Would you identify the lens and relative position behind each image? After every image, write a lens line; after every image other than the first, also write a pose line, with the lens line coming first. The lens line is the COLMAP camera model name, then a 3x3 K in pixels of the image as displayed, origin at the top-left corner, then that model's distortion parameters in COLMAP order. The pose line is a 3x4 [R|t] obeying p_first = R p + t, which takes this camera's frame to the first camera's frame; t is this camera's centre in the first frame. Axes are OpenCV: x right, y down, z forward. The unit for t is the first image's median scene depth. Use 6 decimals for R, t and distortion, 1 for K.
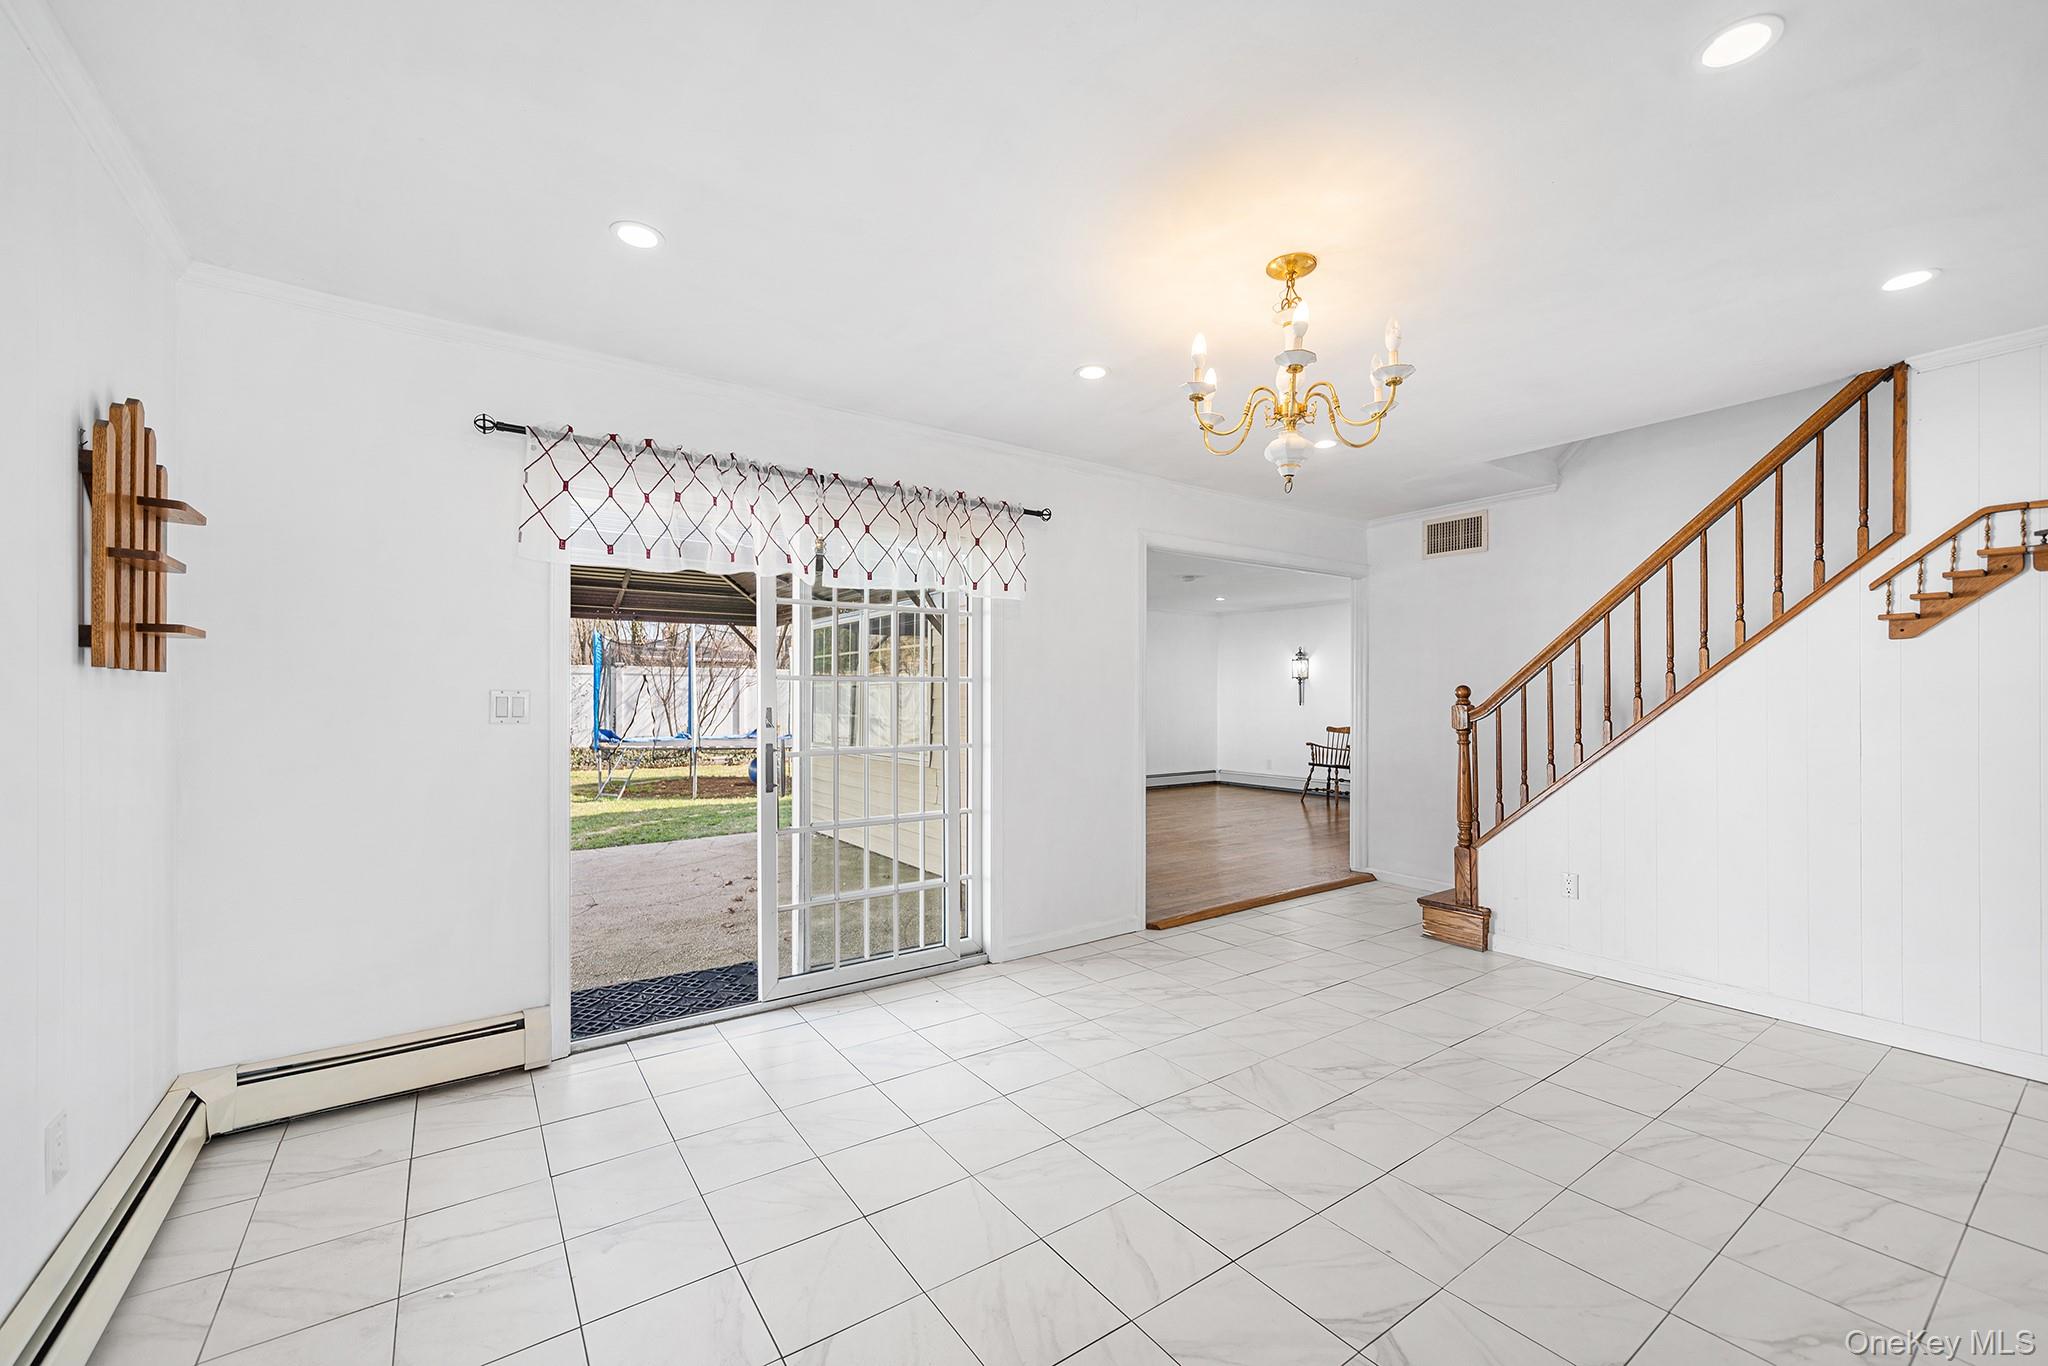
lens RADIAL K [[826.1, 0, 1011.1], [0, 826.1, 695.0], [0, 0, 1]] dist [-0.000739, 0.000150]
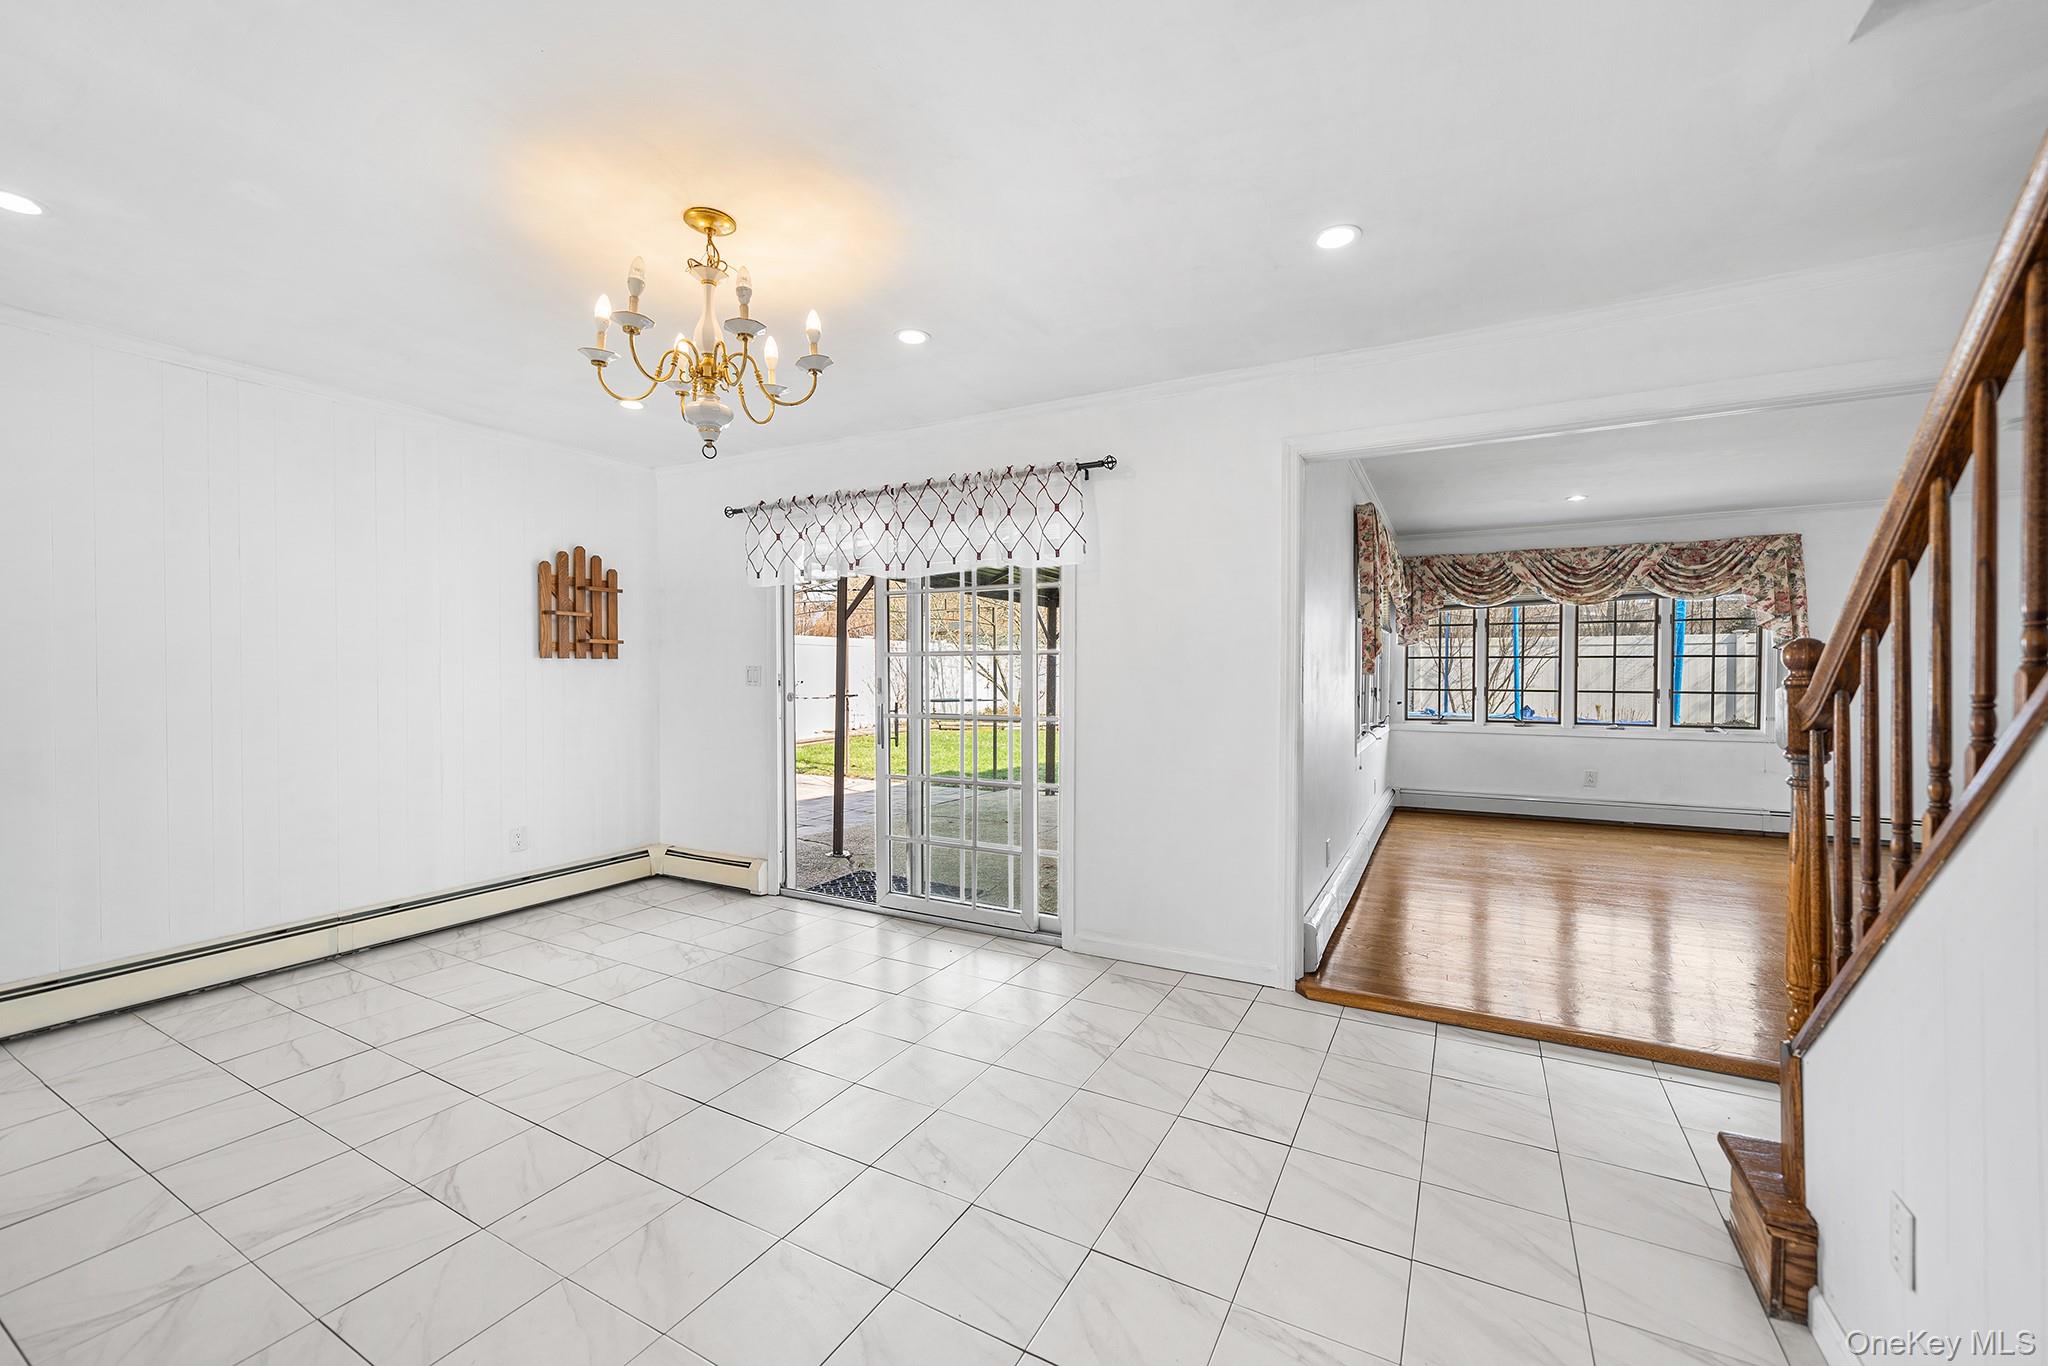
lens RADIAL K [[809.8, 0, 1009.2], [0, 809.8, 672.8], [0, 0, 1]] dist [0.000140, -0.000060]
pose [[0.437842, -0.000483, -0.899052, 0.865635], [0.001053, 0.999999, -0.000024, 0.007465], [0.899051, -0.000936, 0.437842, 0.586504]]
